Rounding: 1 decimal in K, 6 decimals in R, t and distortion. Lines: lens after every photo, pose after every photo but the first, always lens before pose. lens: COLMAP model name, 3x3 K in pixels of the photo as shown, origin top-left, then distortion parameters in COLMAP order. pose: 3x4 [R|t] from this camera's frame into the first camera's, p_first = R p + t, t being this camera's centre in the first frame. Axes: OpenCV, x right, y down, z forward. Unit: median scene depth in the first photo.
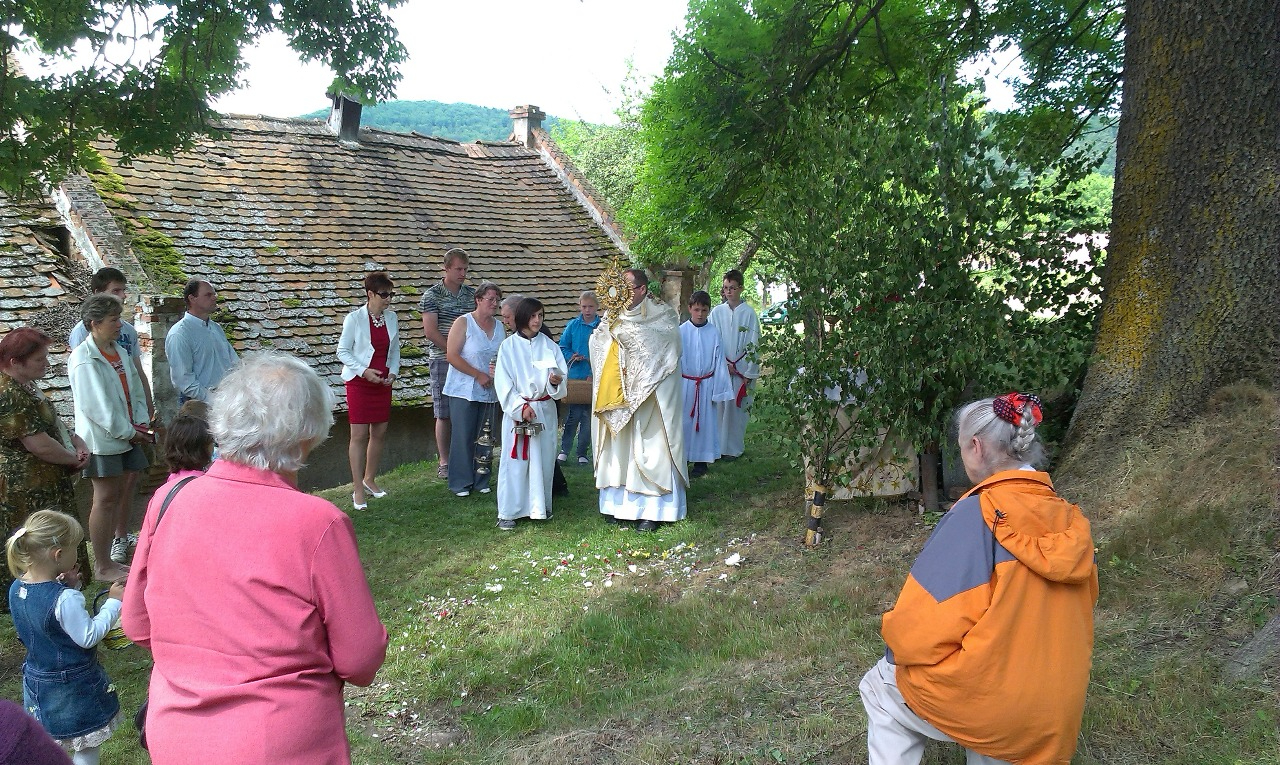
lens RADIAL K [[1044.2, 0, 640.0], [0, 1044.2, 382.5], [0, 0, 1]] dist [0.195531, -0.264123]
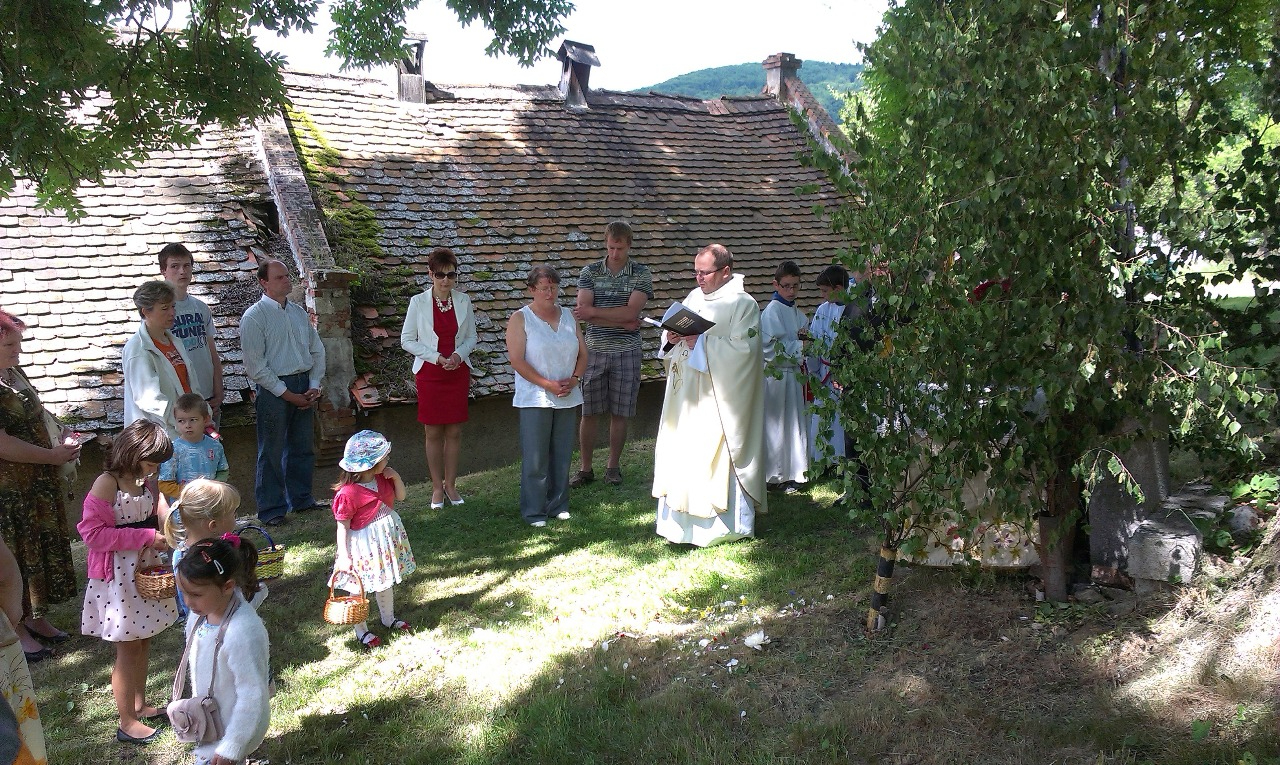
lens RADIAL K [[1044.2, 0, 640.0], [0, 1044.2, 382.5], [0, 0, 1]] dist [0.195531, -0.264123]
pose [[0.949919, 0.034057, -0.310636, 0.100081], [-0.022748, 0.998942, 0.039955, -0.017165], [0.311669, -0.030888, 0.949689, 0.115397]]
